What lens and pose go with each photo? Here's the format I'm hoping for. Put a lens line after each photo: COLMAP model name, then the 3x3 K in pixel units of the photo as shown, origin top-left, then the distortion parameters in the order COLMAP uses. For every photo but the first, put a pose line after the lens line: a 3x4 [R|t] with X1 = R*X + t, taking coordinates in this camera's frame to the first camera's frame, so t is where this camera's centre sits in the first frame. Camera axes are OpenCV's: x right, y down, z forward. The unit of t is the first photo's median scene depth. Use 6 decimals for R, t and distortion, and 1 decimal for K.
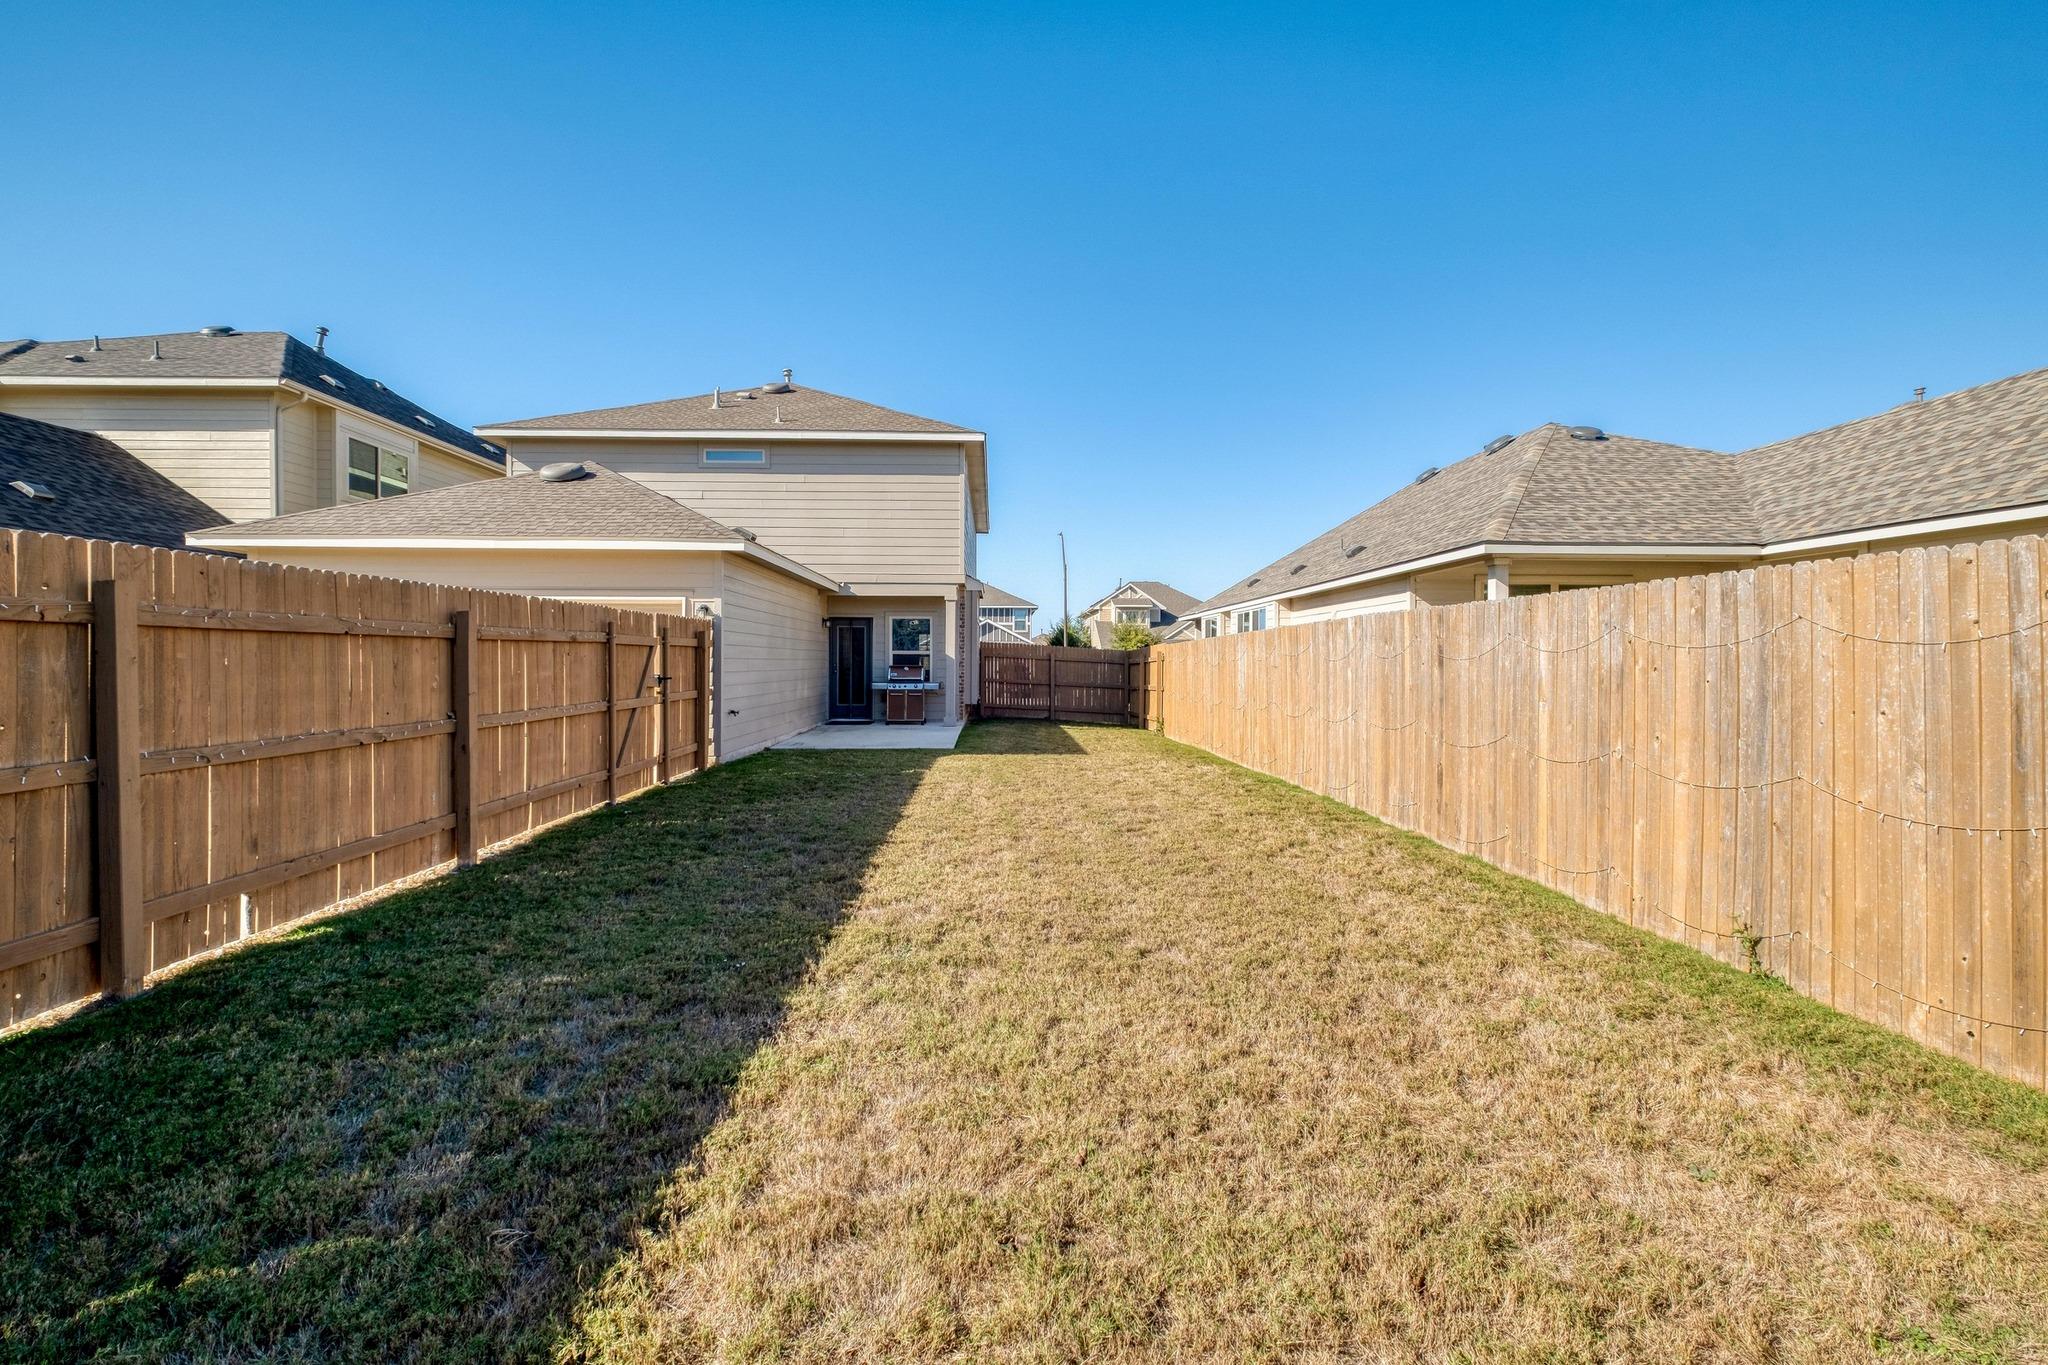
lens RADIAL K [[896.7, 0, 1023.1], [0, 896.7, 670.4], [0, 0, 1]] dist [0.004332, -0.002539]
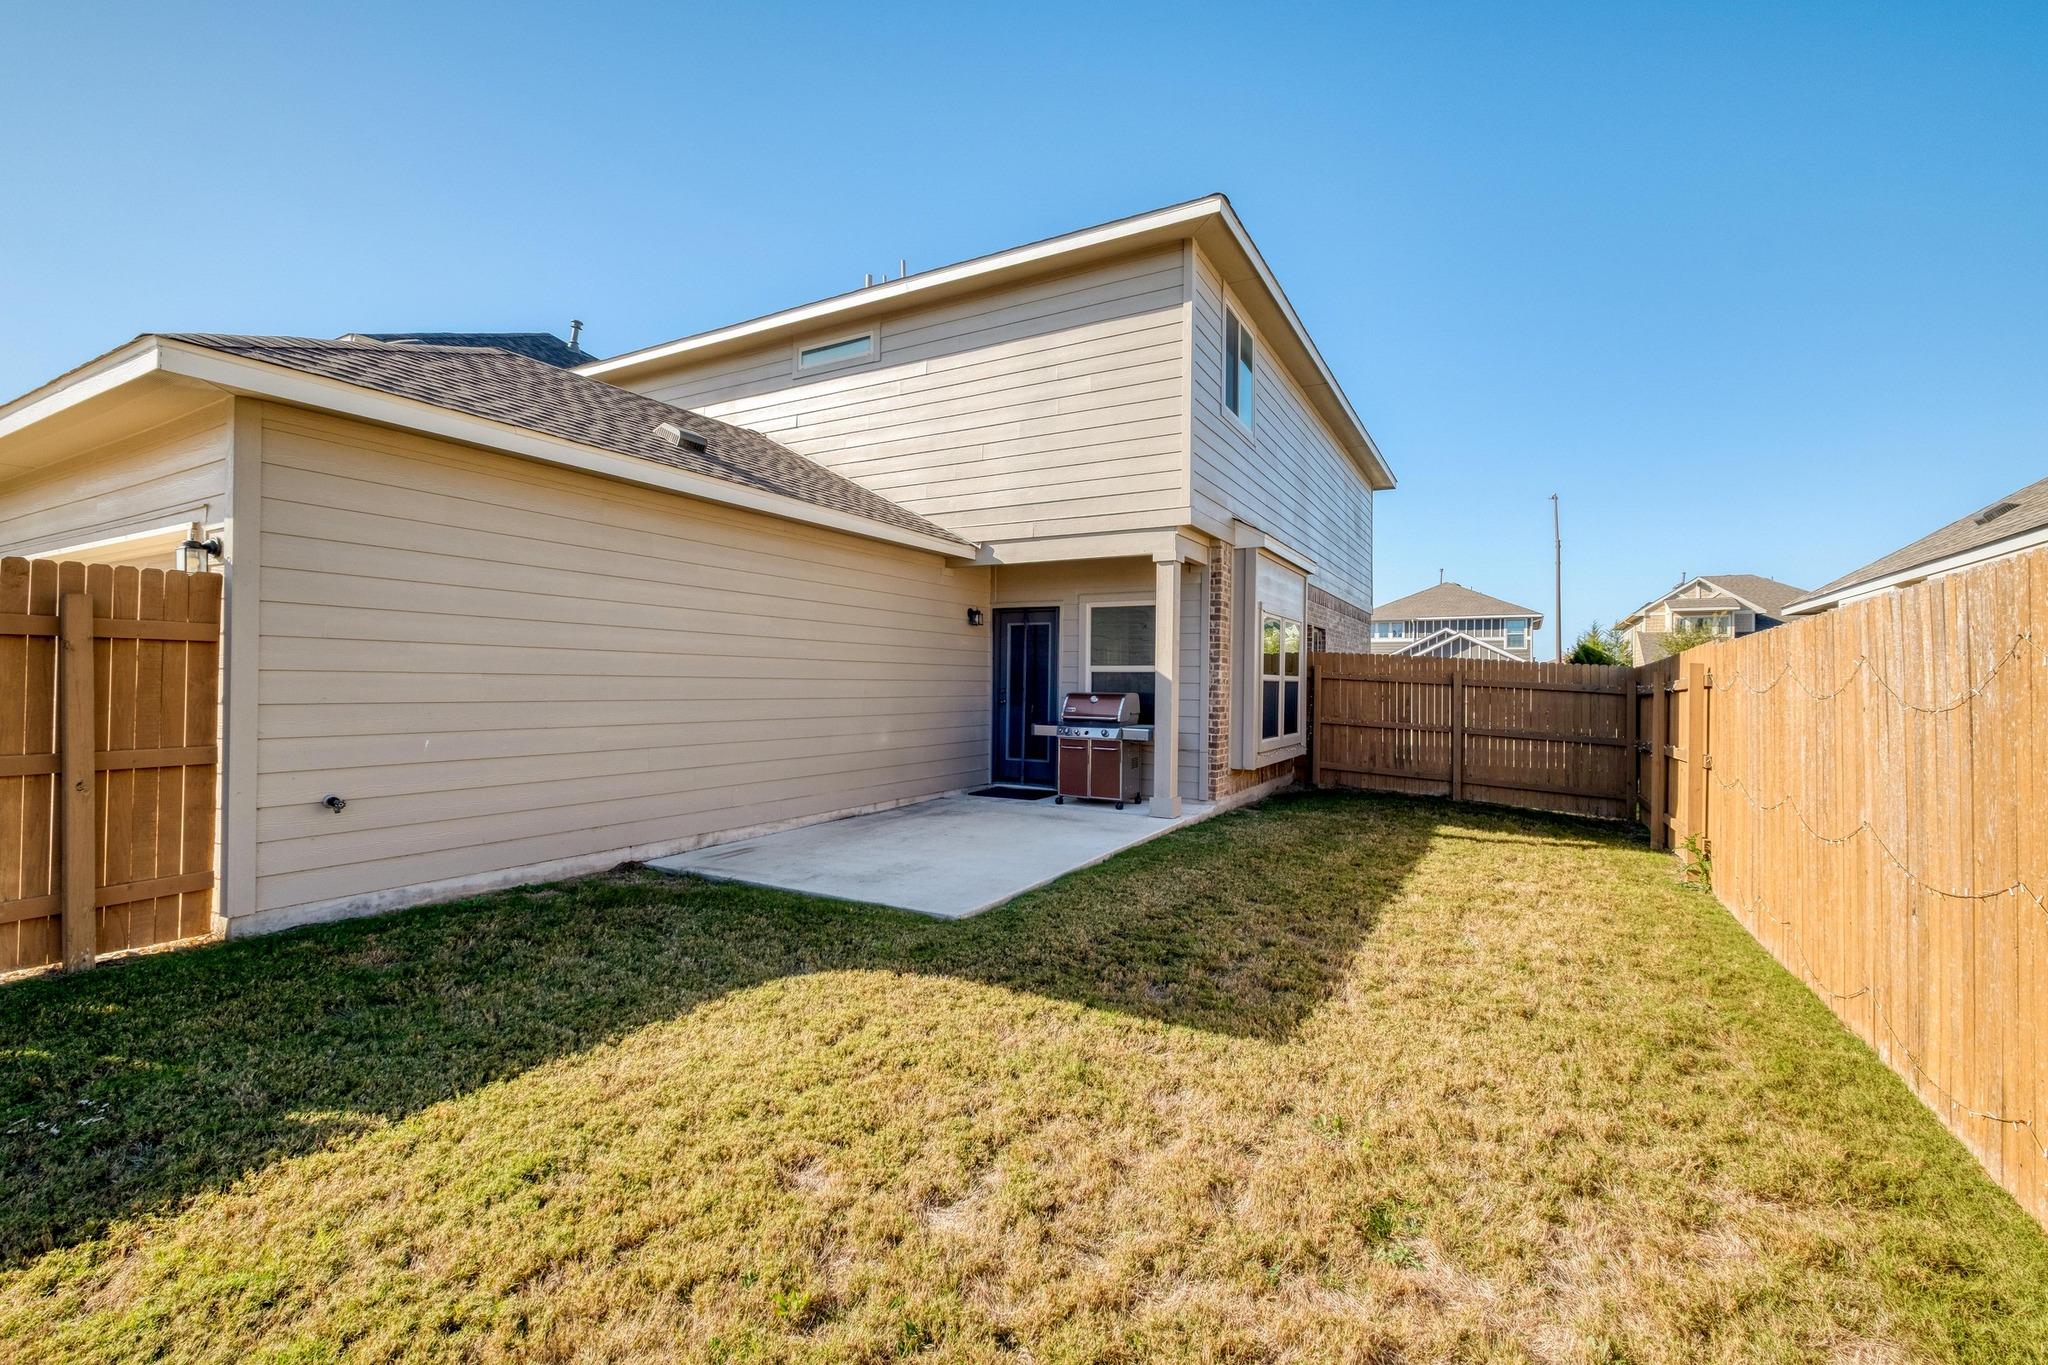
lens RADIAL K [[896.7, 0, 1018.8], [0, 896.7, 669.3], [0, 0, 1]] dist [0.004332, -0.002539]
pose [[0.856464, -0.001108, -0.516206, 0.098017], [-0.014162, 0.999571, -0.025644, -0.004989], [0.516013, 0.029274, 0.856080, 0.503503]]
